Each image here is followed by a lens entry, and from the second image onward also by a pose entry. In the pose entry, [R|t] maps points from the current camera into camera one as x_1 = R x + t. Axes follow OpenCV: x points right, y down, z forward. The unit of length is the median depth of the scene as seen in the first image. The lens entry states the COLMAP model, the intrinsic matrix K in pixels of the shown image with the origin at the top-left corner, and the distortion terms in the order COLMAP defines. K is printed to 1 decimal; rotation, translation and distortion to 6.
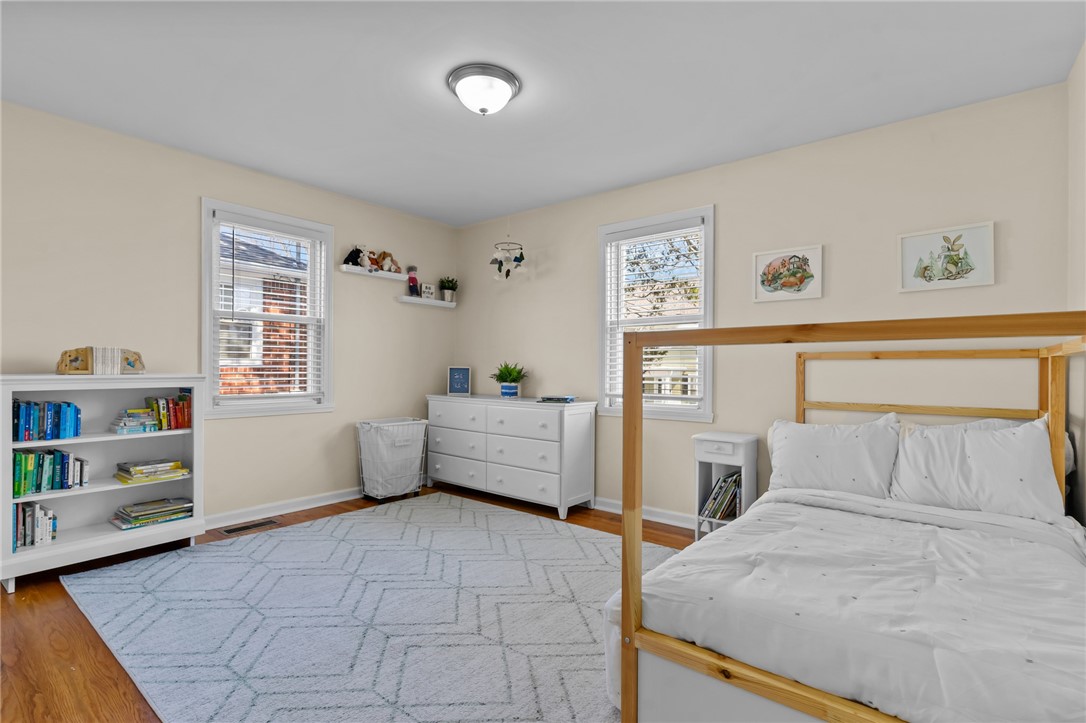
lens RADIAL K [[515.5, 0, 543.6], [0, 515.5, 368.3], [0, 0, 1]] dist [0.003083, 0.000654]
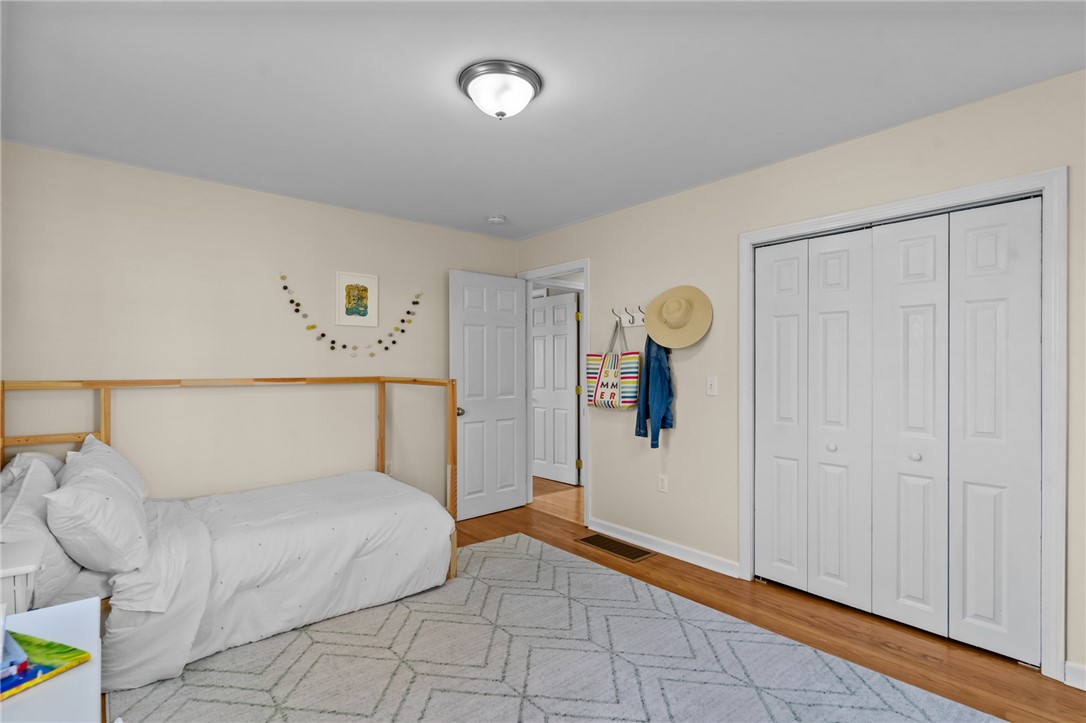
lens RADIAL K [[525.1, 0, 544.2], [0, 525.1, 357.8], [0, 0, 1]] dist [0.003775, 0.000460]
pose [[-0.982256, -0.008947, 0.187329, -0.273441], [-0.010839, 0.999900, -0.009077, -0.068489], [-0.187229, -0.010947, -0.982255, 1.422005]]
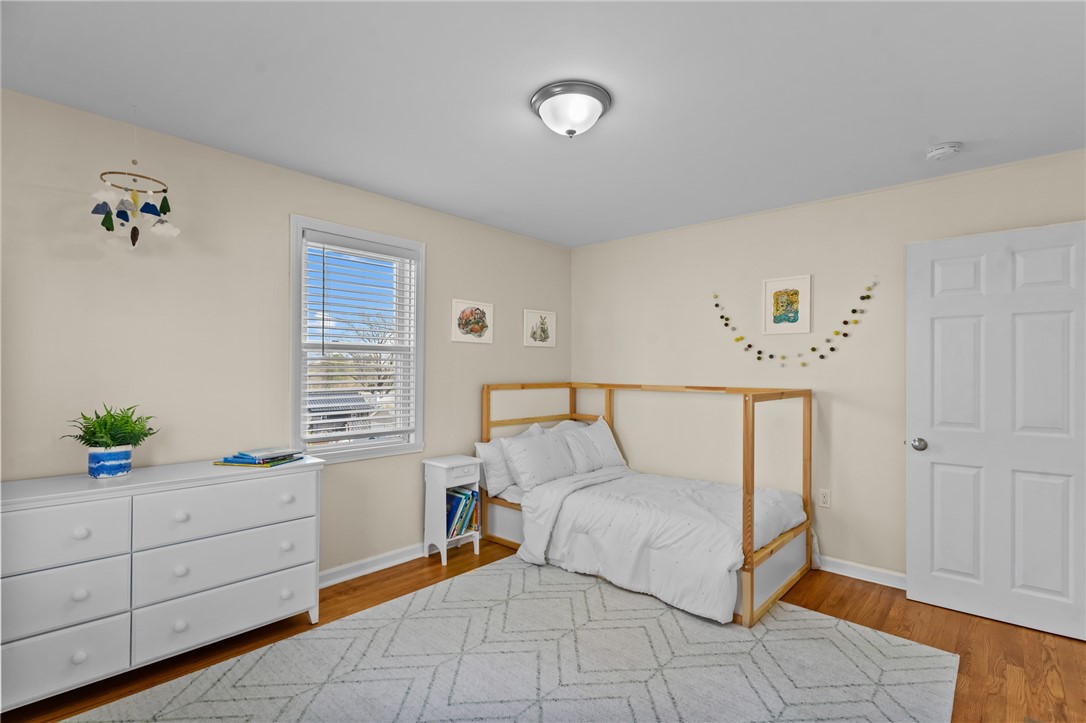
lens RADIAL K [[515.5, 0, 543.6], [0, 515.5, 368.3], [0, 0, 1]] dist [0.003083, 0.000654]
pose [[0.056209, -0.002265, 0.998416, -0.765338], [-0.007190, 0.999971, 0.002673, -0.073759], [-0.998393, -0.007328, 0.056191, 0.755542]]
